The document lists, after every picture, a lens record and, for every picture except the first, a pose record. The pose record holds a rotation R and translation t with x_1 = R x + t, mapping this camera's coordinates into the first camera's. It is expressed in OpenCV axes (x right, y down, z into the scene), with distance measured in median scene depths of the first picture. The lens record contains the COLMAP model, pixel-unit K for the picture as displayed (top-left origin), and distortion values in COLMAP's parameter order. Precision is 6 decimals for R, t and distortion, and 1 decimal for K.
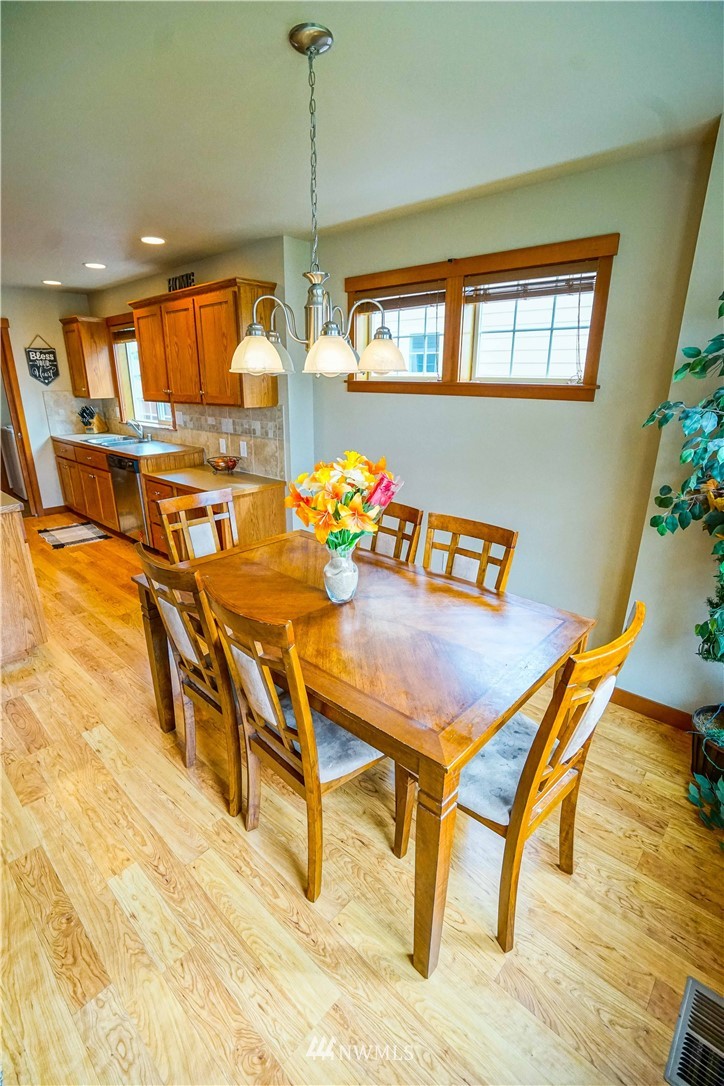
lens RADIAL K [[492.6, 0, 362.9], [0, 492.6, 543.4], [0, 0, 1]] dist [-0.035589, 0.008031]
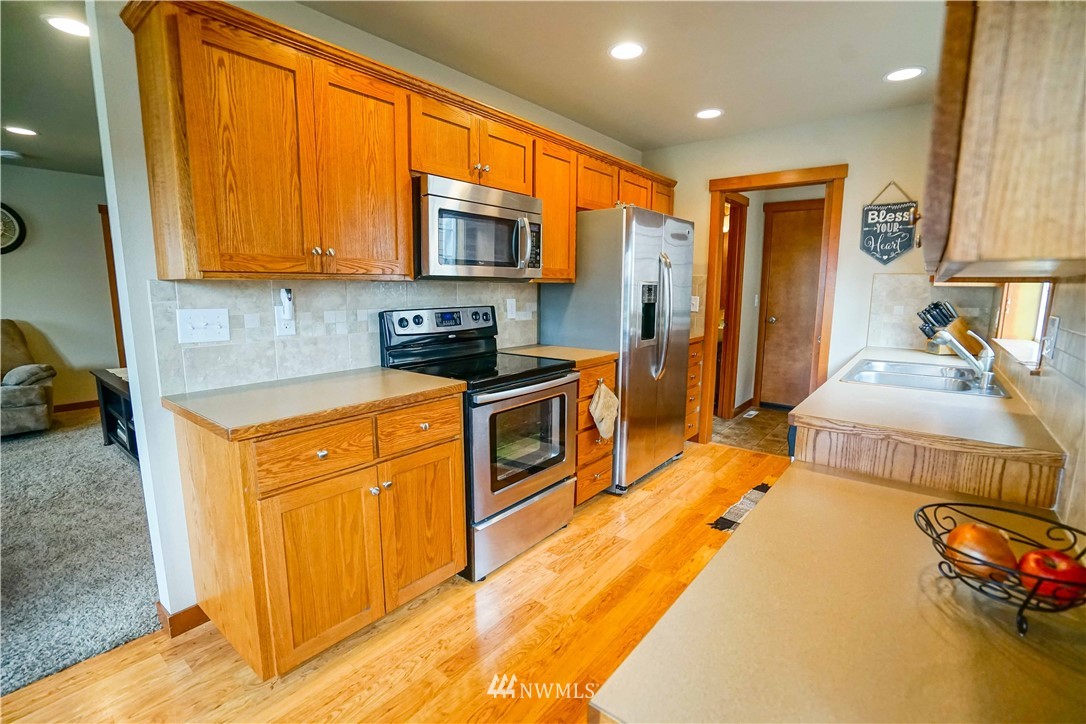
lens RADIAL K [[492.6, 0, 544.5], [0, 492.6, 359.6], [0, 0, 1]] dist [-0.035589, 0.008031]
pose [[0.069262, 0.147328, -0.986660, -0.082289], [-0.323631, 0.938863, 0.117472, -0.153780], [0.943645, 0.311177, 0.112707, 0.583255]]
